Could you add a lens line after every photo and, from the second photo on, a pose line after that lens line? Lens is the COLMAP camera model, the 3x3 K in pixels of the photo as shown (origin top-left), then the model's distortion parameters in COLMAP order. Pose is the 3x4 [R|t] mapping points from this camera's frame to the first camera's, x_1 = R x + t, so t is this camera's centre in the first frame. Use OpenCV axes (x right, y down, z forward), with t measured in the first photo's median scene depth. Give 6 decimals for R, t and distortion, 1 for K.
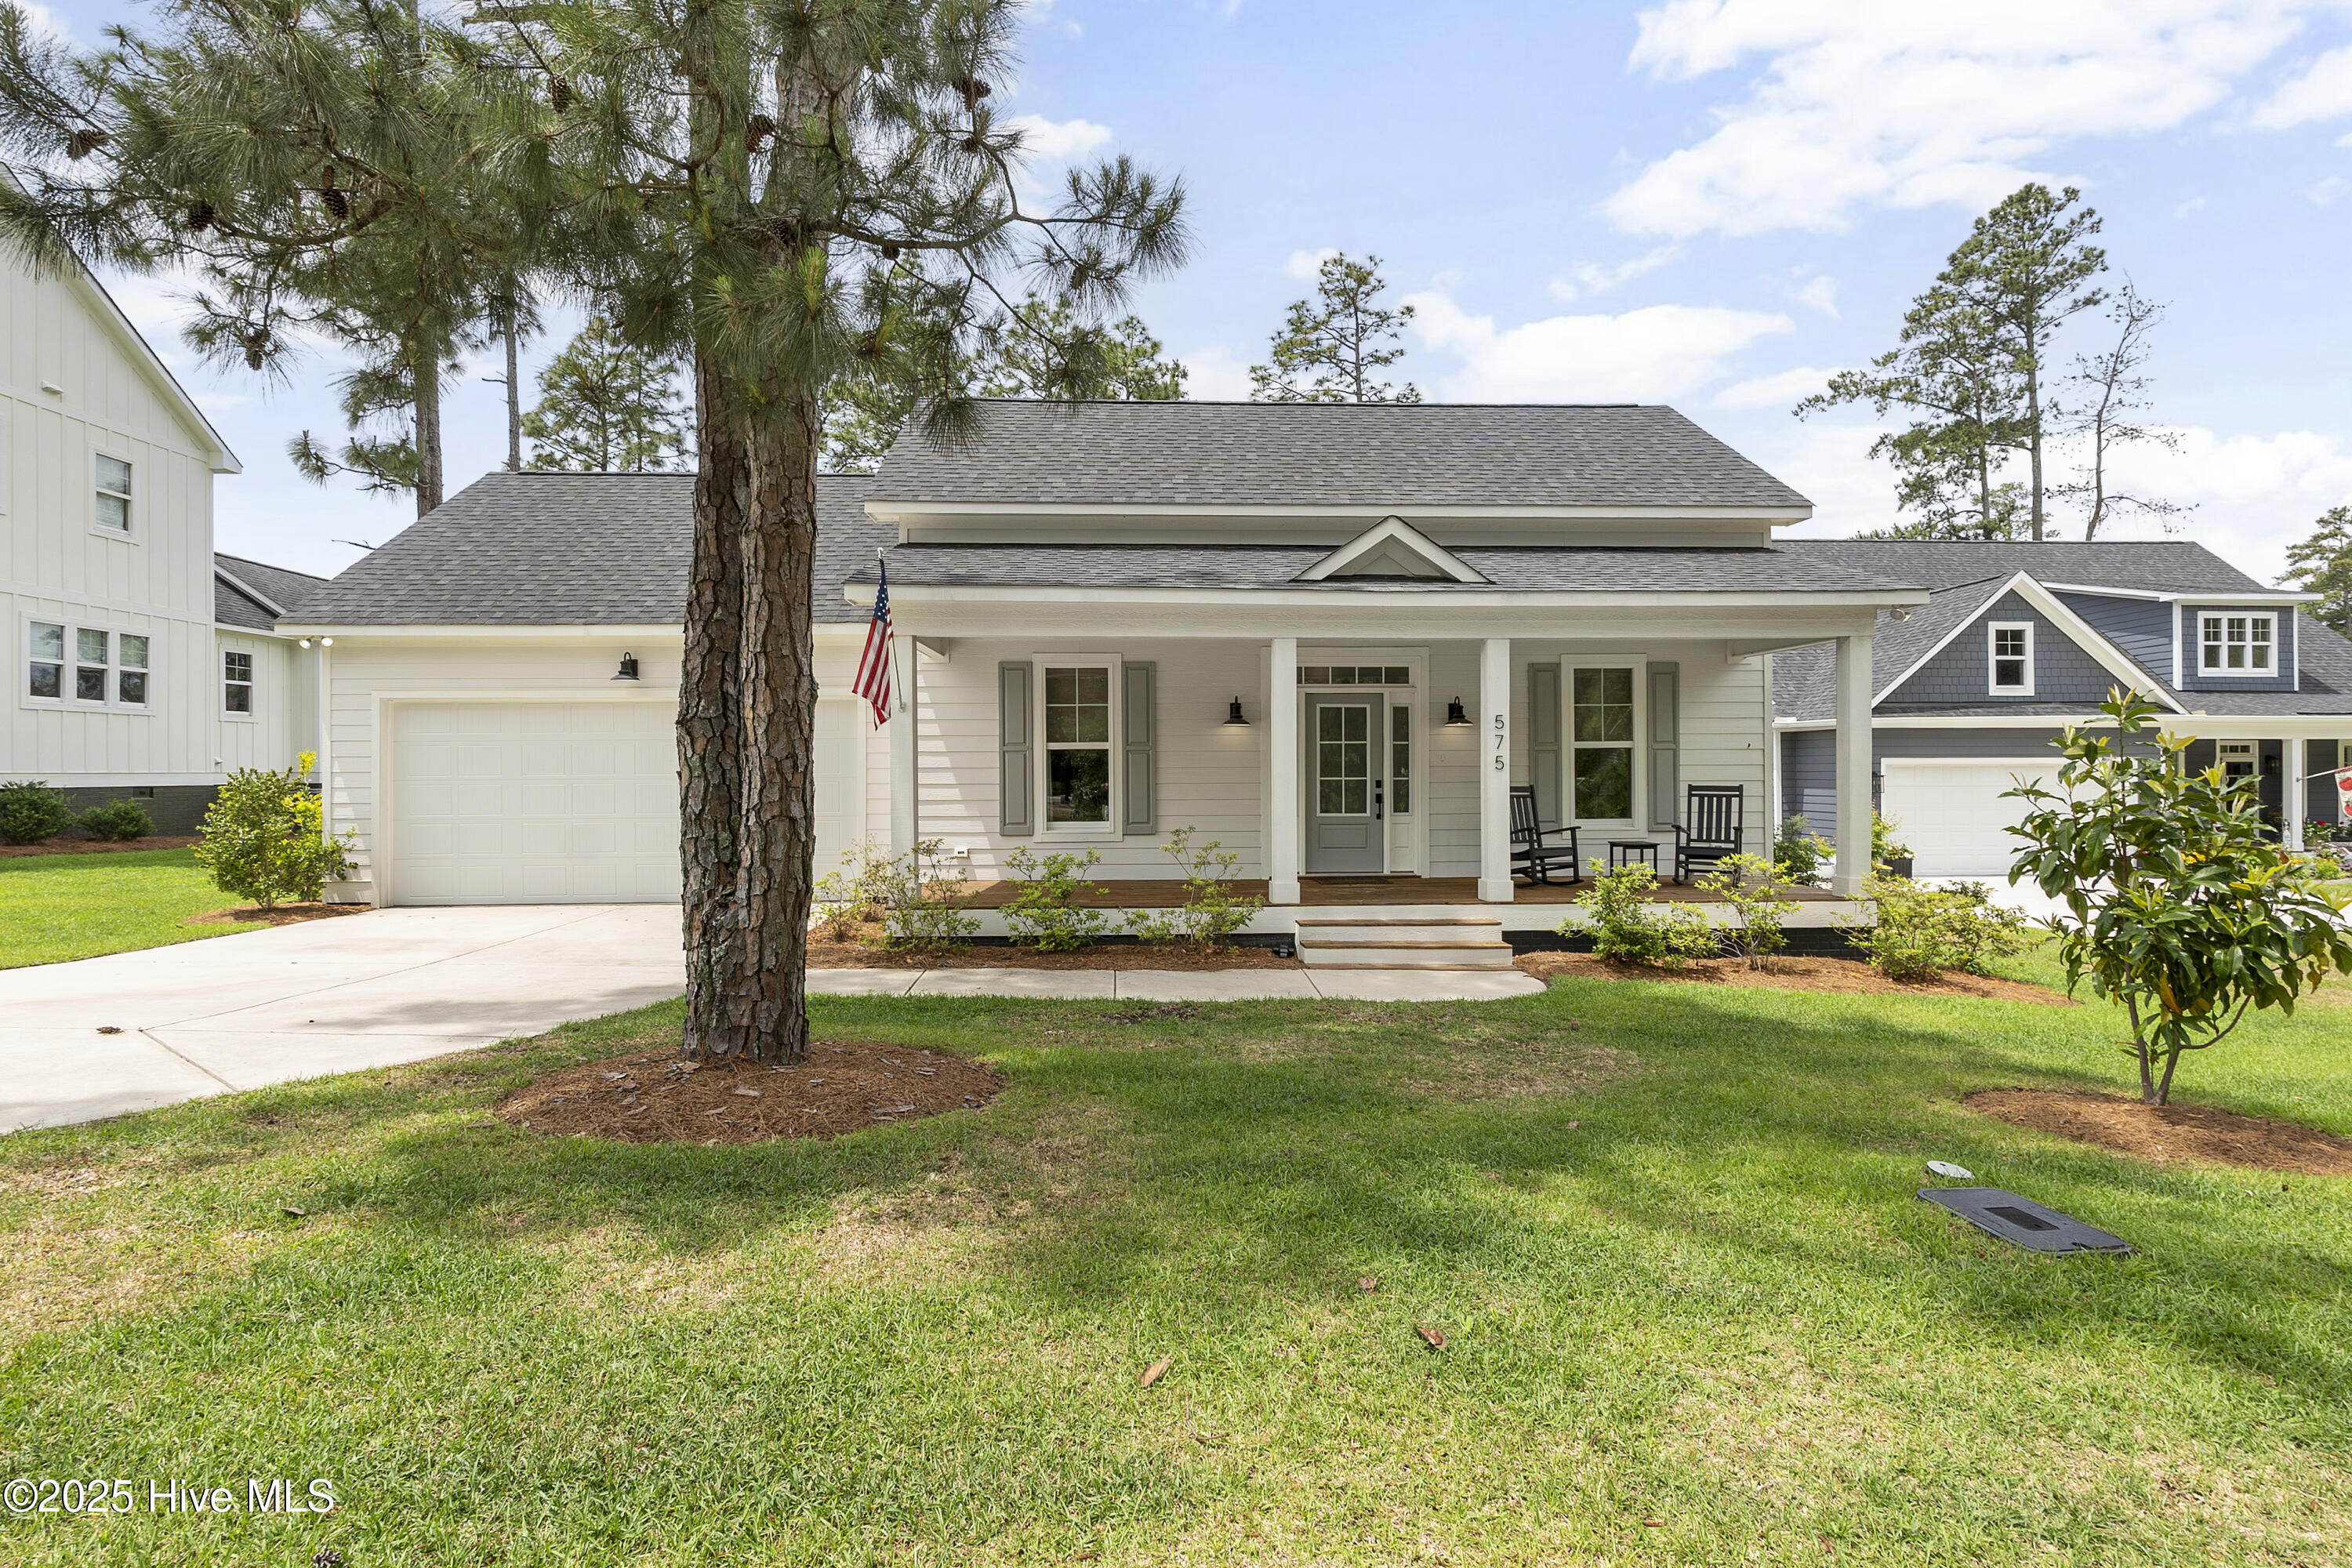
lens RADIAL K [[1077.2, 0, 1151.8], [0, 1077.2, 785.6], [0, 0, 1]] dist [-0.008321, 0.002044]
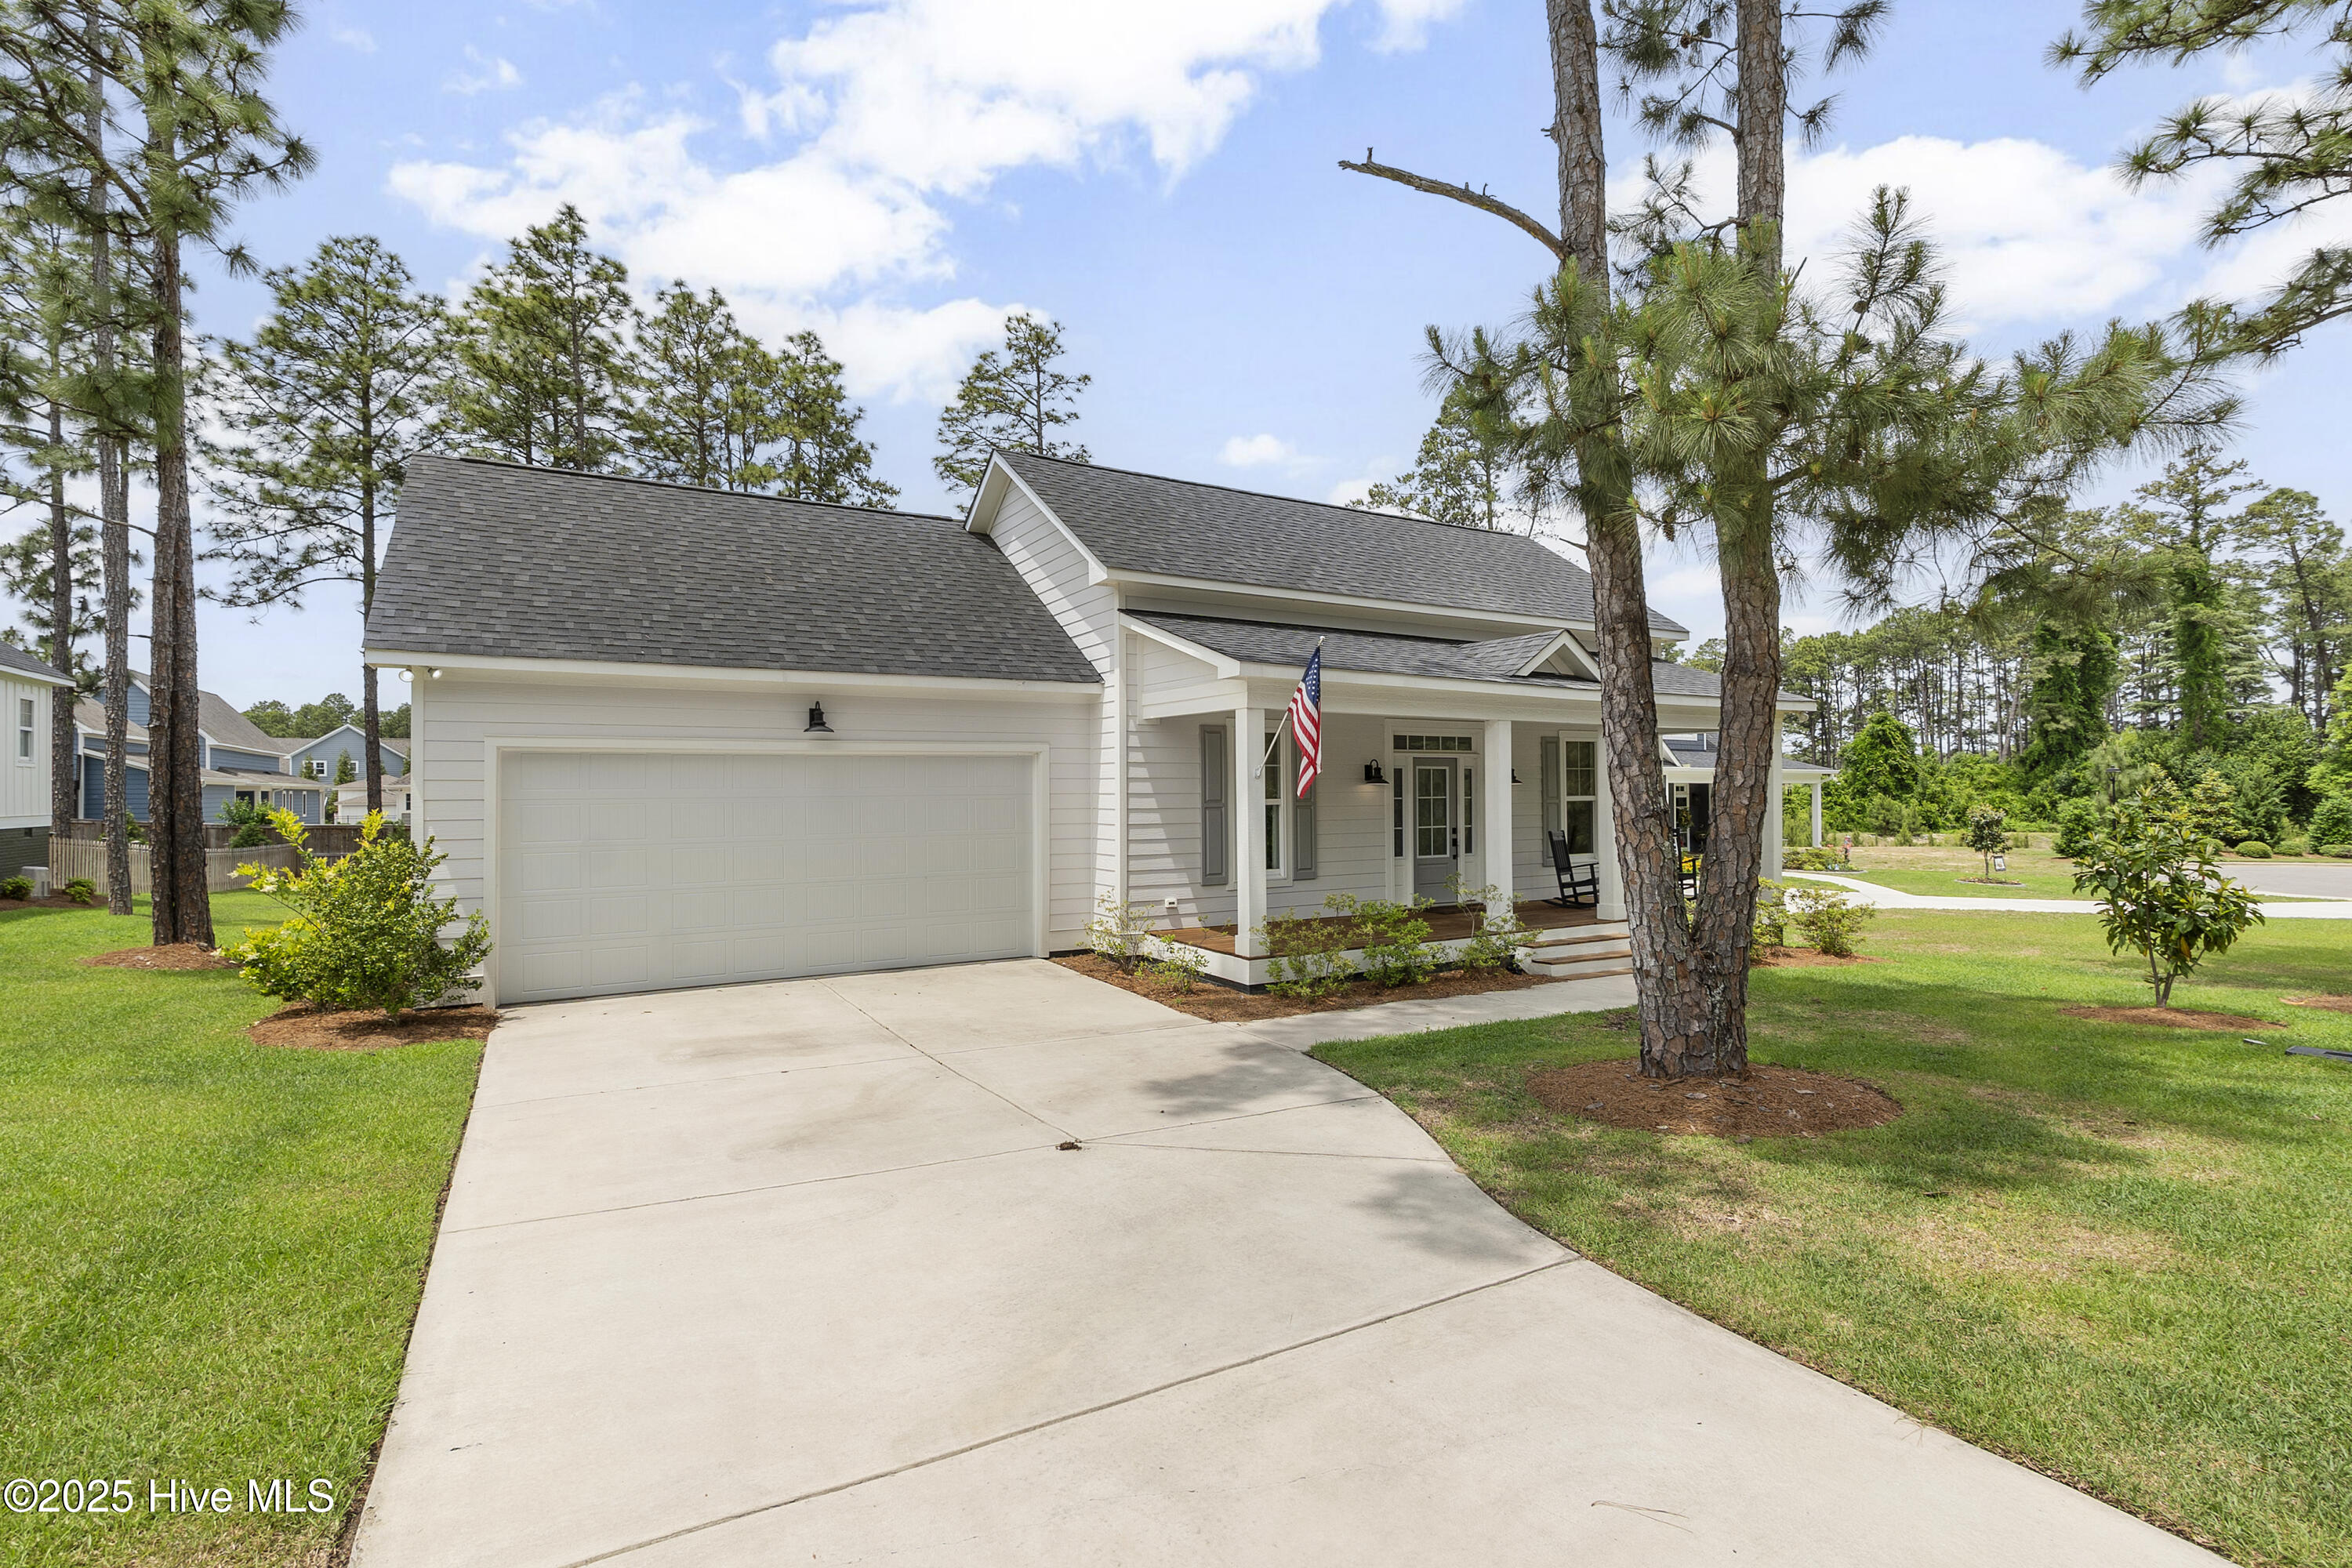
lens RADIAL K [[1077.2, 0, 1141.6], [0, 1077.2, 792.3], [0, 0, 1]] dist [-0.008321, 0.002044]
pose [[0.885196, -0.002039, 0.465214, -0.670927], [0.009611, 0.999857, -0.013906, -0.031786], [-0.465120, 0.016780, 0.885089, 0.069743]]
